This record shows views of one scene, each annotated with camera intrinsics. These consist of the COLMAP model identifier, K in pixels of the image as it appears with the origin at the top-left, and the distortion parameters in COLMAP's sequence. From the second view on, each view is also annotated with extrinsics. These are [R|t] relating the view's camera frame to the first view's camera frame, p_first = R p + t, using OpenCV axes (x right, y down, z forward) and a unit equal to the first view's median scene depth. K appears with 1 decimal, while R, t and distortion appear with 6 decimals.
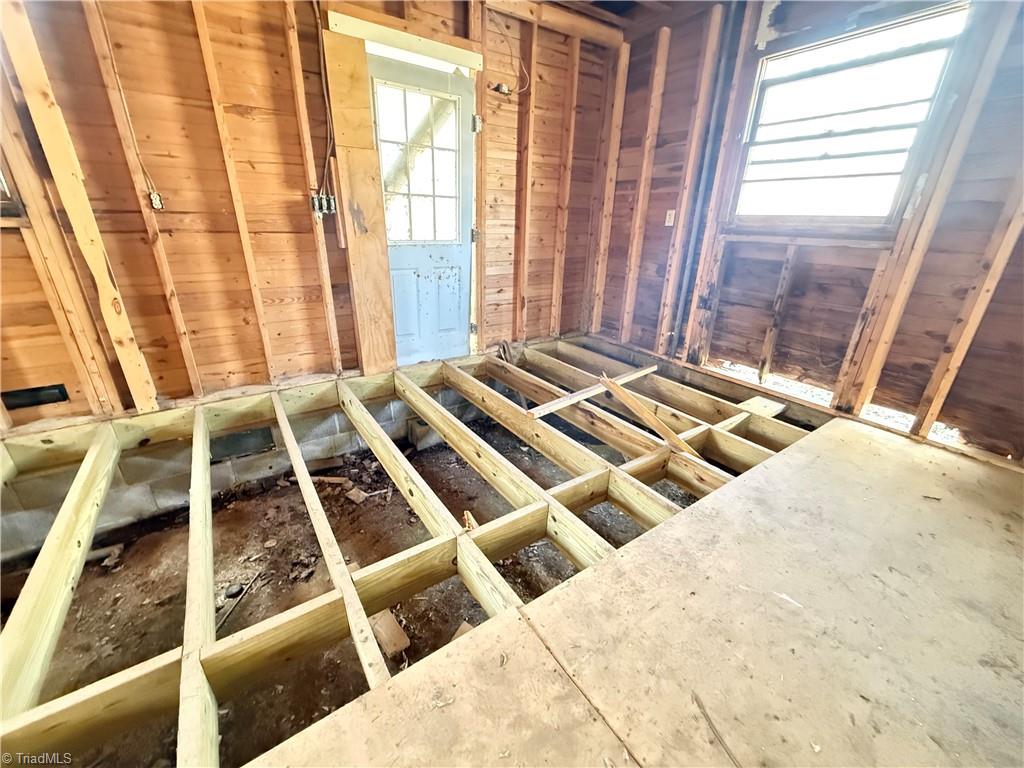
lens RADIAL K [[410.2, 0, 512.0], [0, 410.2, 384.0], [0, 0, 1]] dist [0.000433, -0.000230]
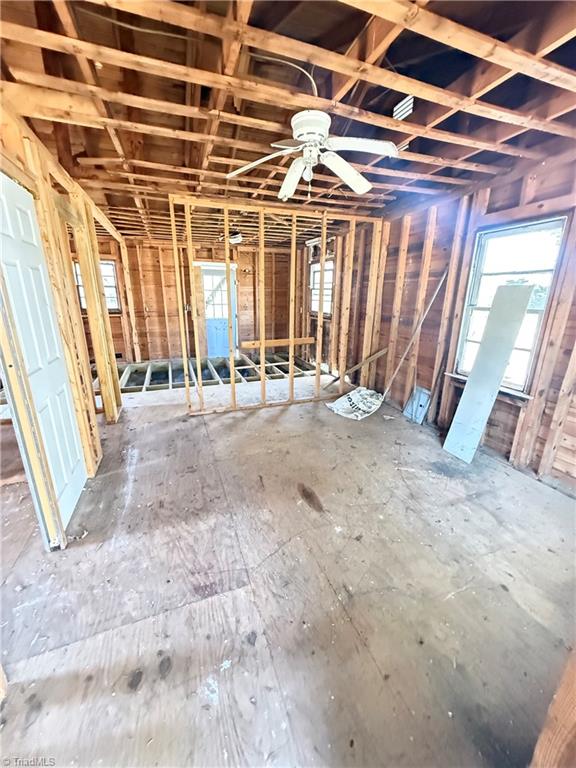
lens RADIAL K [[307.7, 0, 288.0], [0, 307.7, 384.0], [0, 0, 1]] dist [0.000433, -0.000230]
pose [[0.972083, 0.053360, -0.228491, 1.044450], [-0.075707, 0.993044, -0.090178, 0.389791], [0.222090, 0.104959, 0.969360, -1.337852]]
